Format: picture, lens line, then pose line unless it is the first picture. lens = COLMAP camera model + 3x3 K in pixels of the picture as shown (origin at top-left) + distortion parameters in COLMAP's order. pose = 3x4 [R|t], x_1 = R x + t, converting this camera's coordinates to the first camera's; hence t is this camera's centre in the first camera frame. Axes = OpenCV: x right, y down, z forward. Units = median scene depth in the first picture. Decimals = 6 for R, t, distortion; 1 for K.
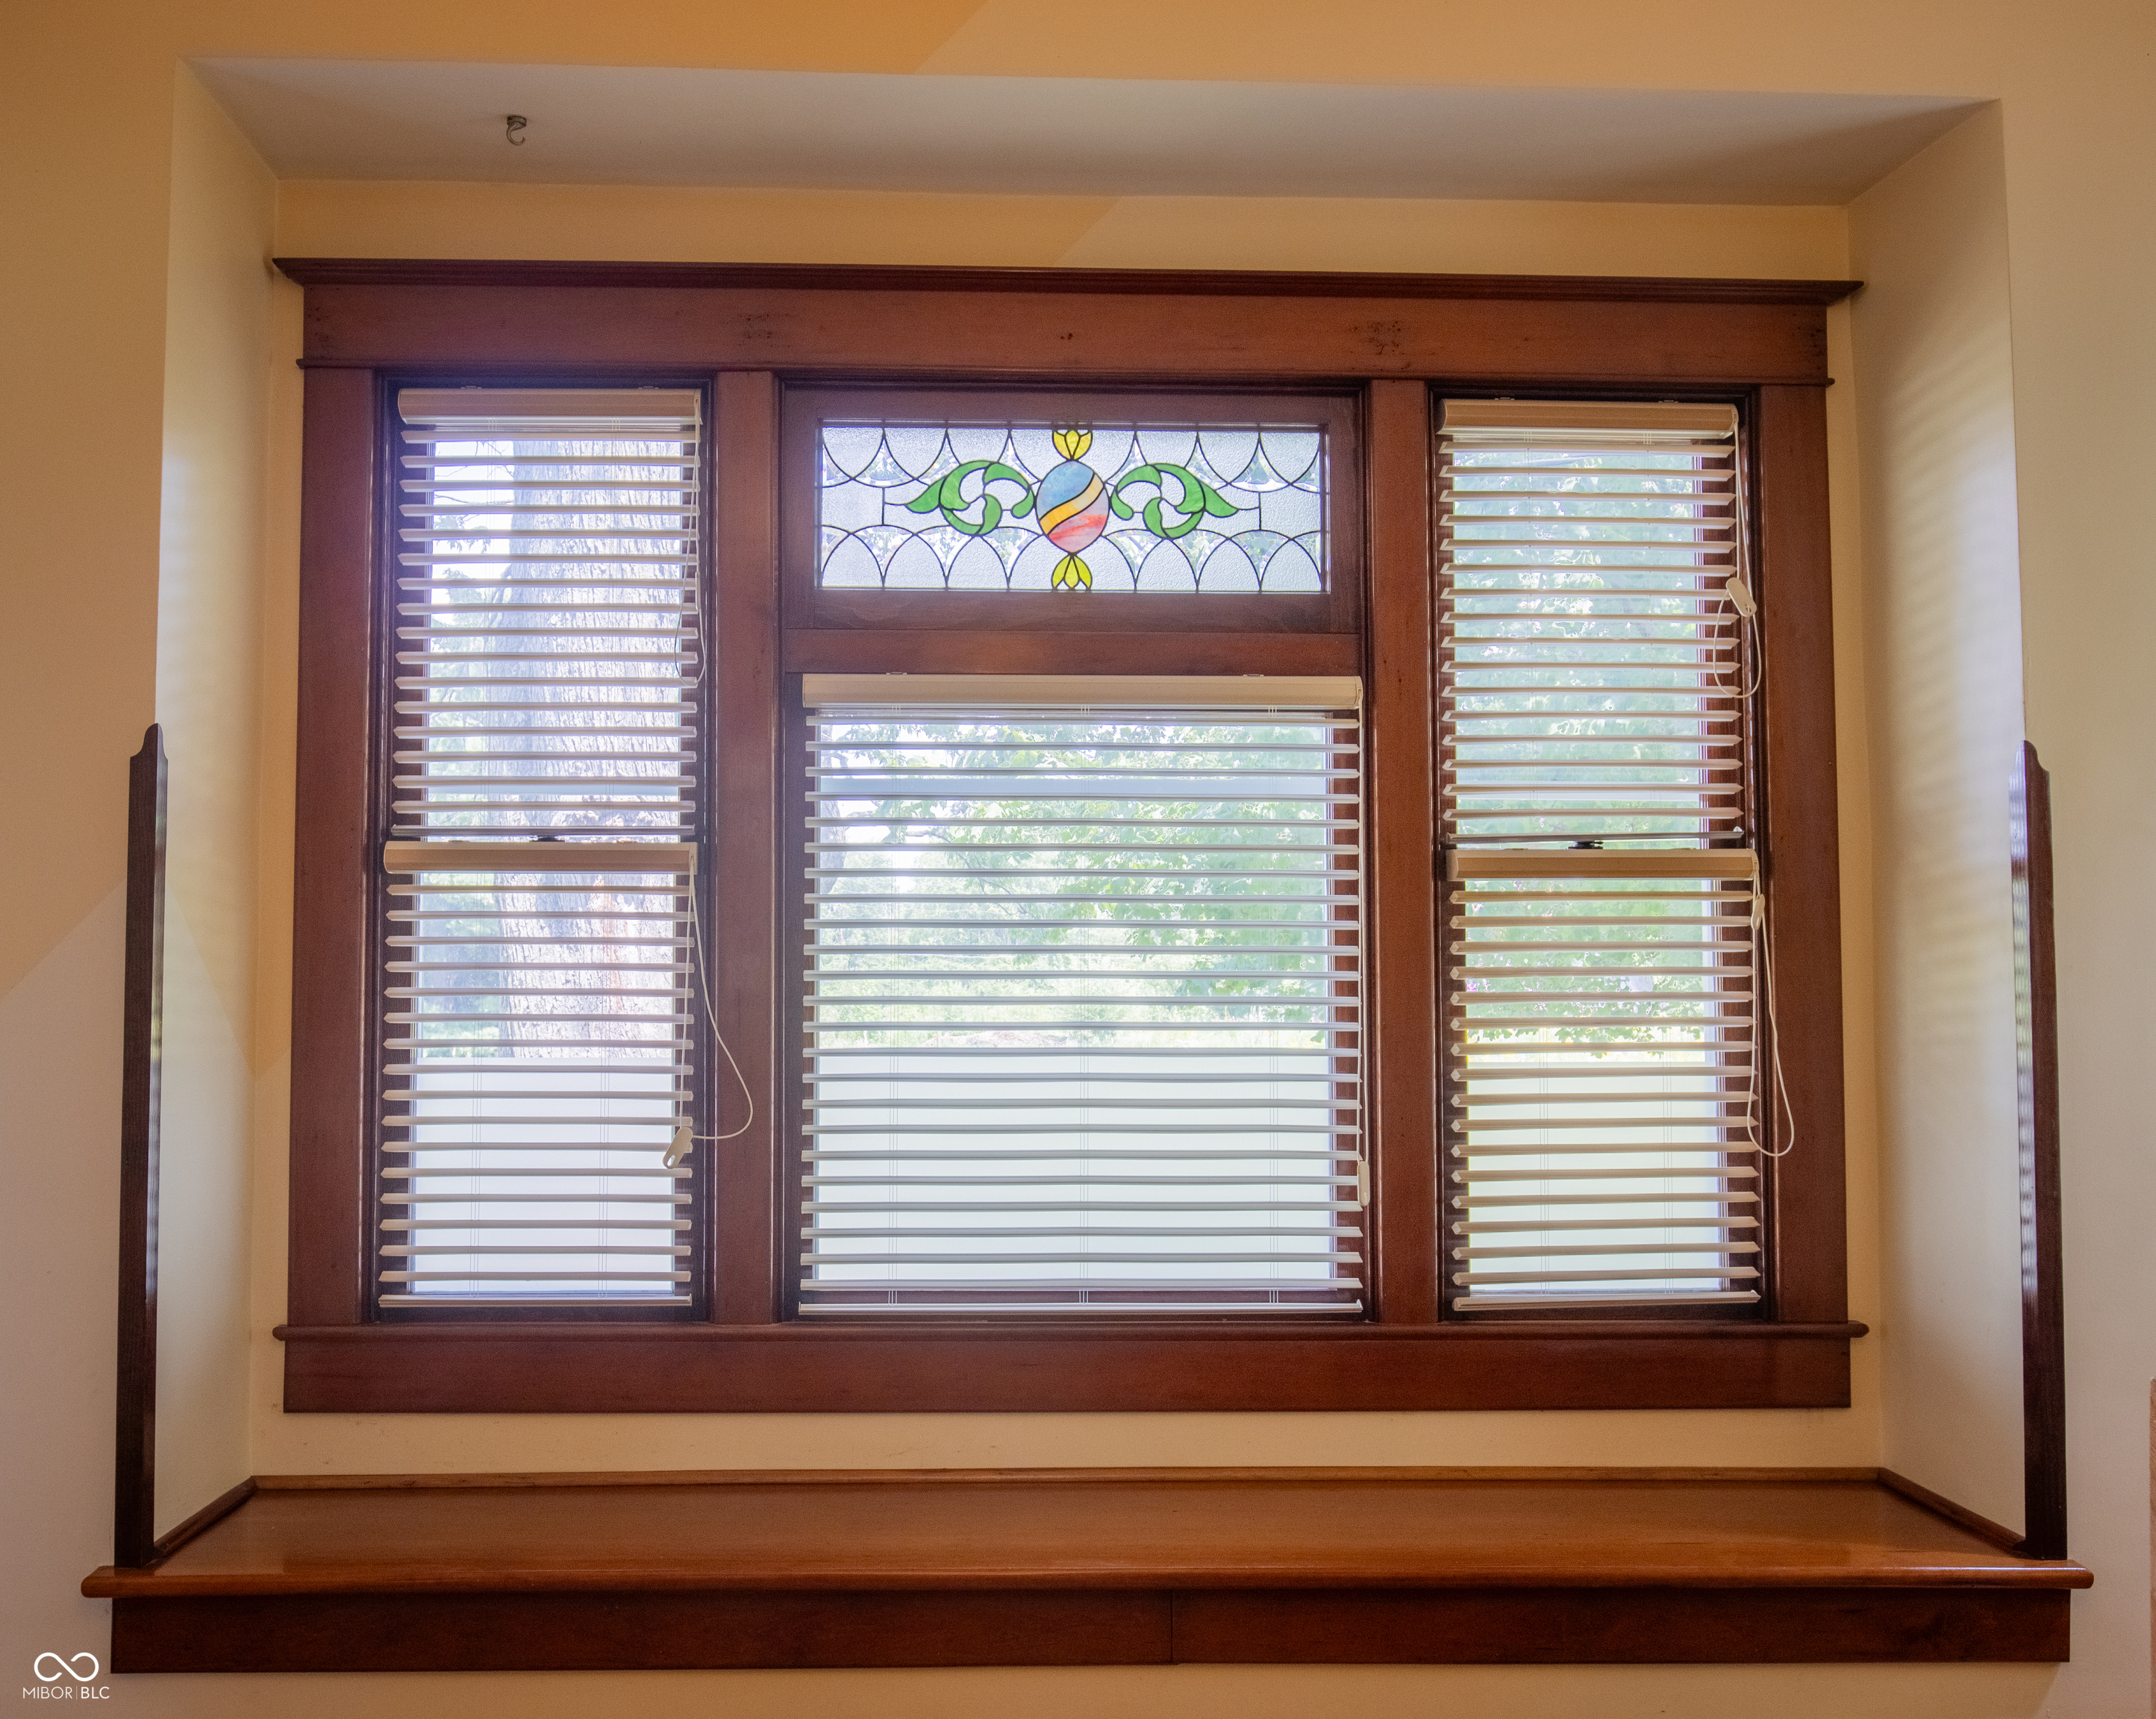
lens RADIAL K [[1563.4, 0, 1055.0], [0, 1563.4, 867.0], [0, 0, 1]] dist [-0.020251, 0.004277]
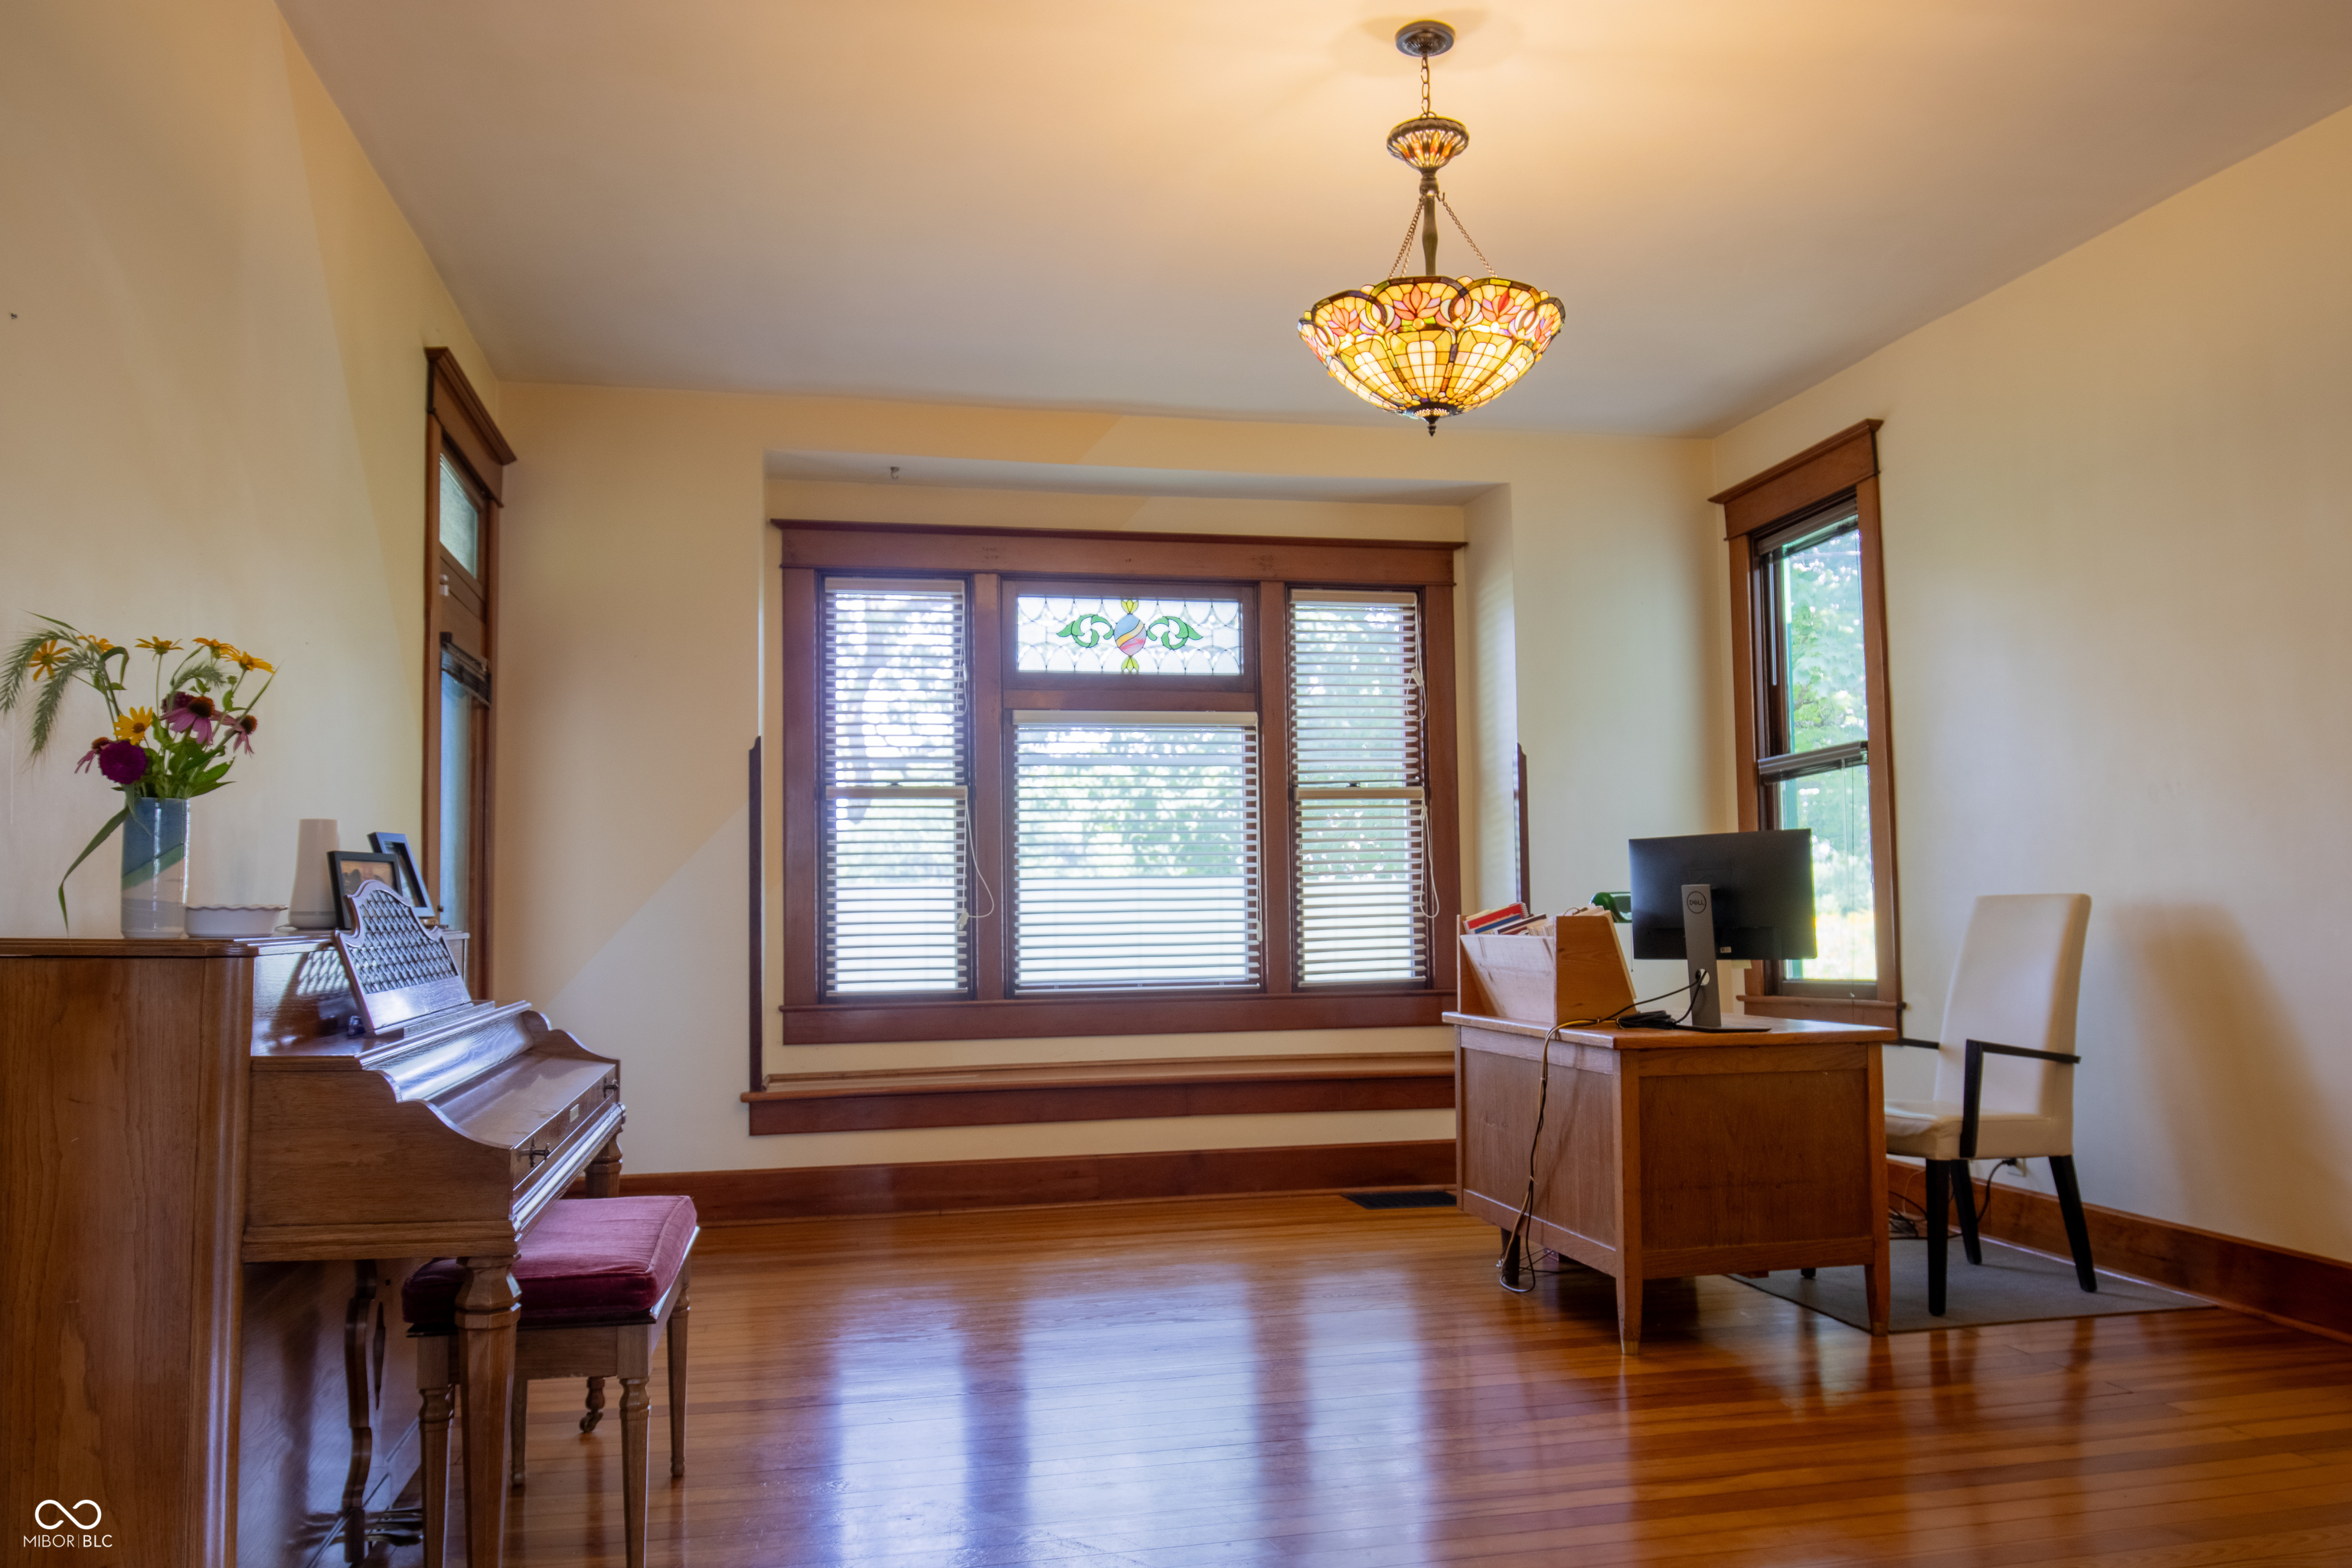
lens RADIAL K [[1755.7, 0, 1189.7], [0, 1755.7, 783.9], [0, 0, 1]] dist [-0.018033, -0.010229]
pose [[0.984163, -0.003270, 0.177237, -0.355284], [0.005689, 0.999897, -0.013142, 0.016835], [-0.177176, 0.013942, 0.984080, -1.504025]]
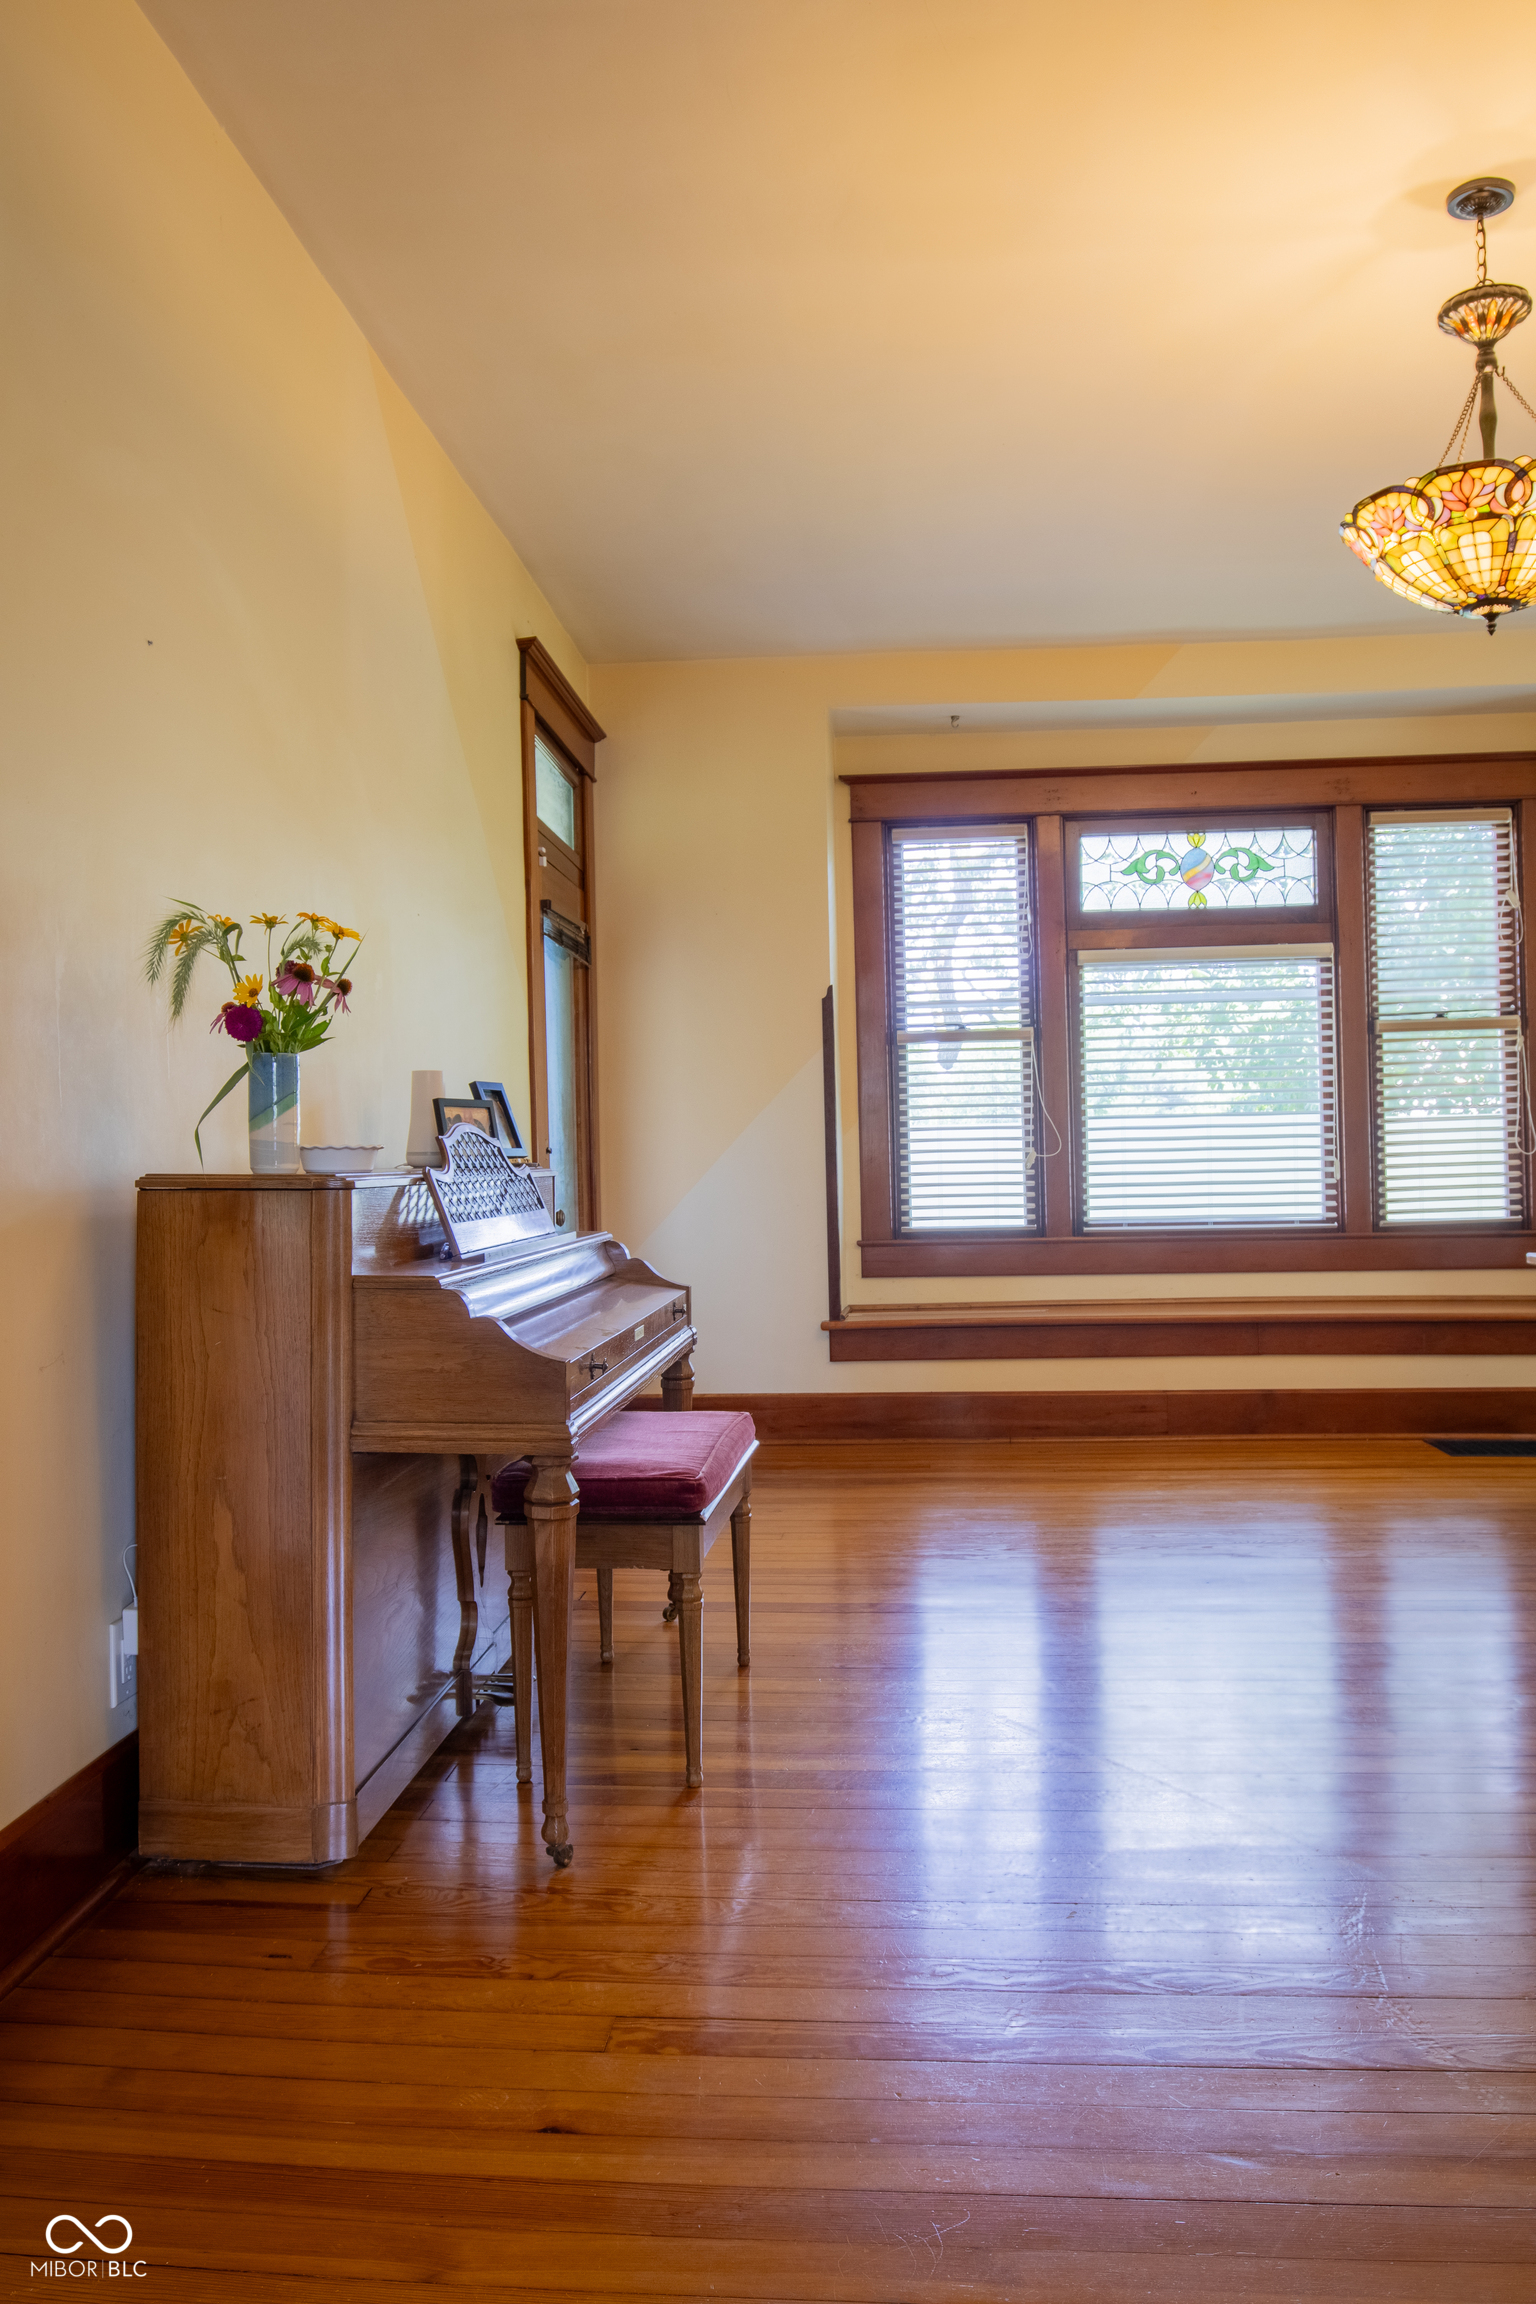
lens RADIAL K [[1719.9, 0, 783.7], [0, 1719.9, 1141.4], [0, 0, 1]] dist [-0.018033, -0.010229]
pose [[0.991843, -0.022292, -0.125501, -0.274622], [0.028300, 0.998527, 0.046291, 0.024518], [0.124285, -0.049465, 0.991013, -1.507752]]
